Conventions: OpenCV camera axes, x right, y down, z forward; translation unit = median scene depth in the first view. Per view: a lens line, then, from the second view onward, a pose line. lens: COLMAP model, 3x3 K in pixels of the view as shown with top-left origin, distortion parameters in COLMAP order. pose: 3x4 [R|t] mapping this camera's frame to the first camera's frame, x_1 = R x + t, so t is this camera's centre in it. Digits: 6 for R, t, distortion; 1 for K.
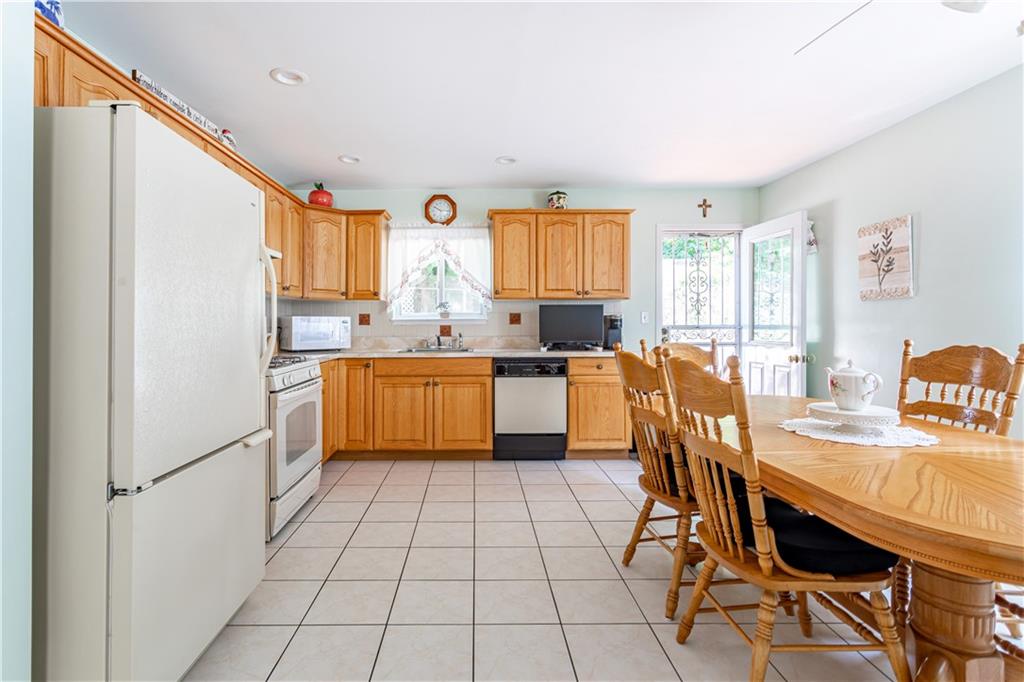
lens RADIAL K [[498.5, 0, 484.7], [0, 498.5, 318.7], [0, 0, 1]] dist [-0.004400, 0.003914]
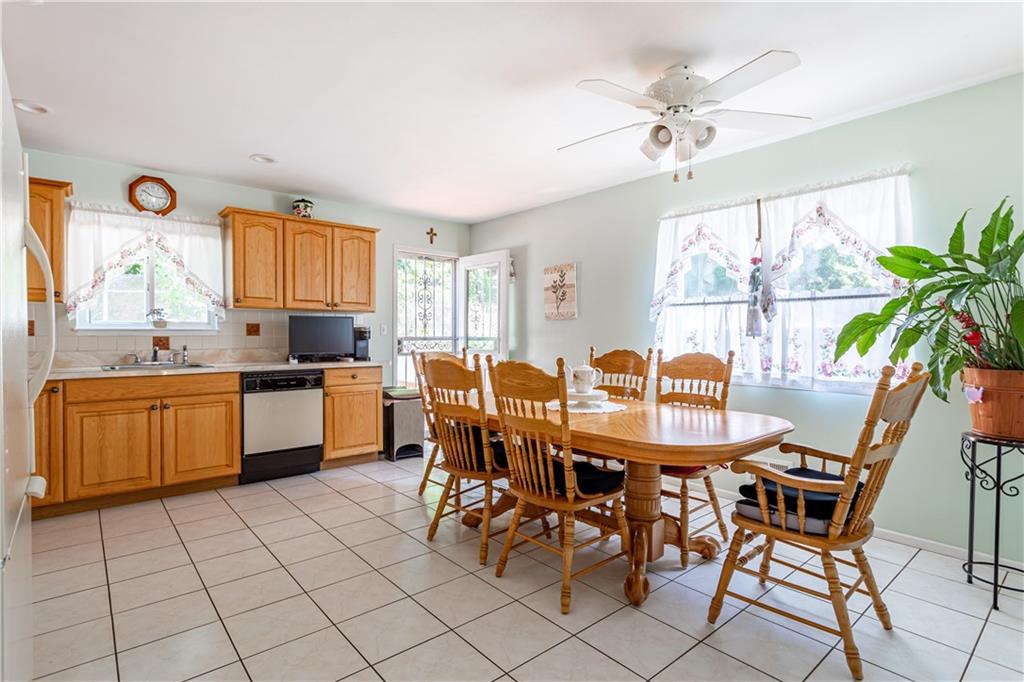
lens RADIAL K [[498.5, 0, 512.5], [0, 498.5, 338.7], [0, 0, 1]] dist [-0.004400, 0.003914]
pose [[0.763994, -0.000378, 0.645224, -0.190990], [-0.010670, 0.999856, 0.013220, -0.000424], [-0.645135, -0.016985, 0.763879, -0.011333]]
